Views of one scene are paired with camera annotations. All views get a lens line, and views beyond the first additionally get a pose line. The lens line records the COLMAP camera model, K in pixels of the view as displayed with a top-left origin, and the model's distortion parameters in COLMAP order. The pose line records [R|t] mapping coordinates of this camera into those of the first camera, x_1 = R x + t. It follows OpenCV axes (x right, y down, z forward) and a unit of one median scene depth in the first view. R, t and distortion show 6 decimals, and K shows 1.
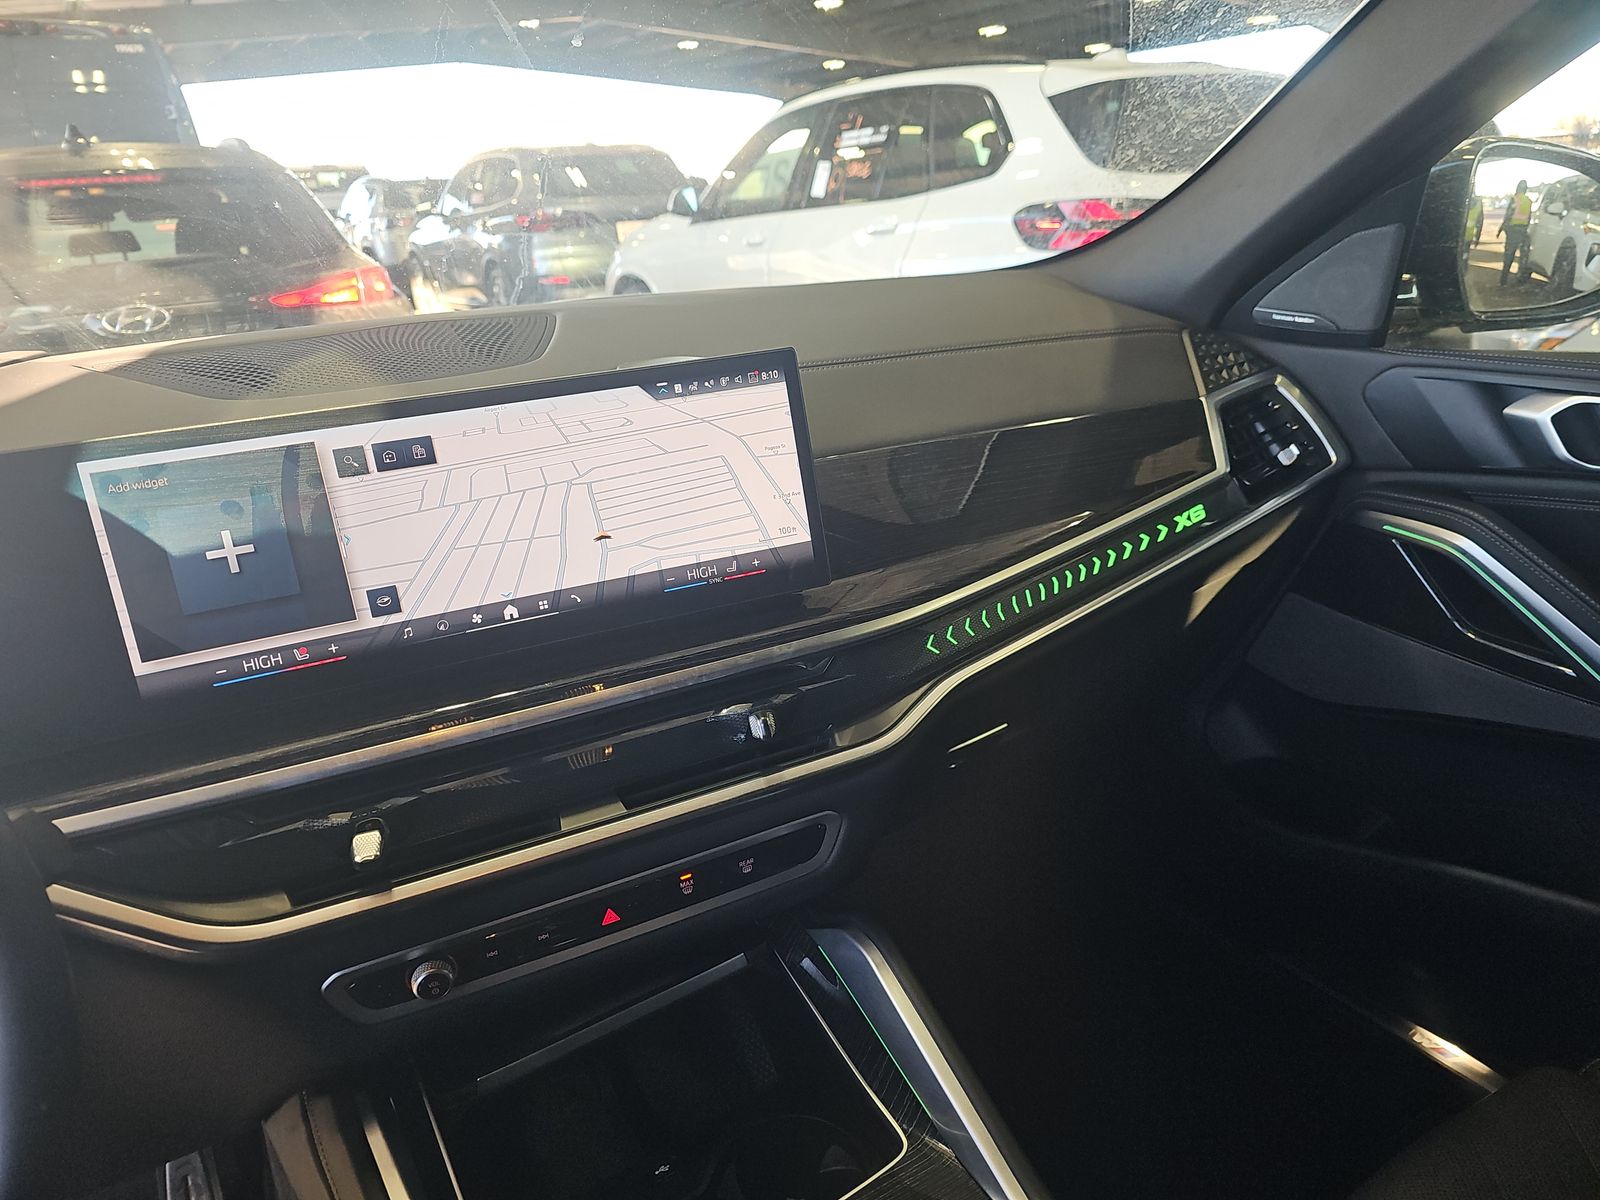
lens RADIAL K [[1033.9, 0, 801.9], [0, 1033.9, 592.1], [0, 0, 1]] dist [0.002762, -0.004781]
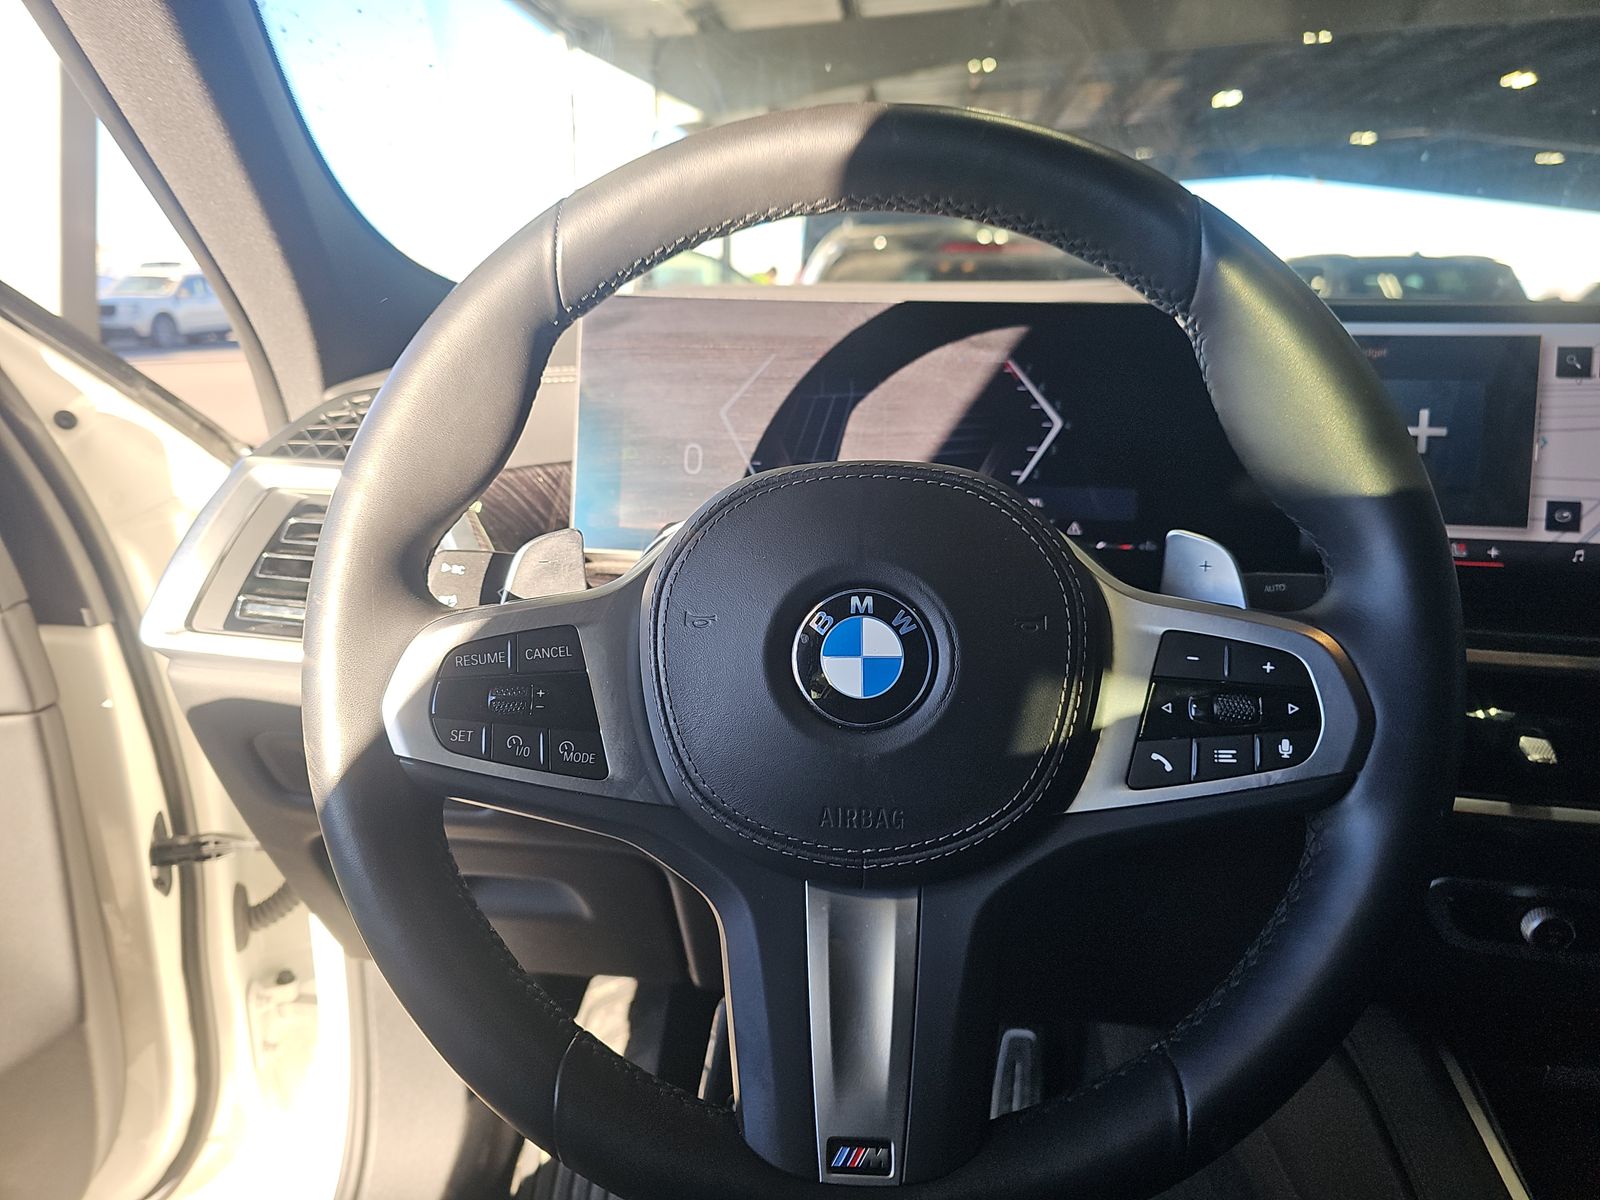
lens RADIAL K [[1033.9, 0, 801.9], [0, 1033.9, 592.1], [0, 0, 1]] dist [0.002762, -0.004781]
pose [[0.798256, 0.212262, -0.563677, -0.412878], [-0.275199, 0.960984, -0.027850, 0.286837], [0.535773, 0.177355, 0.825526, -0.111254]]
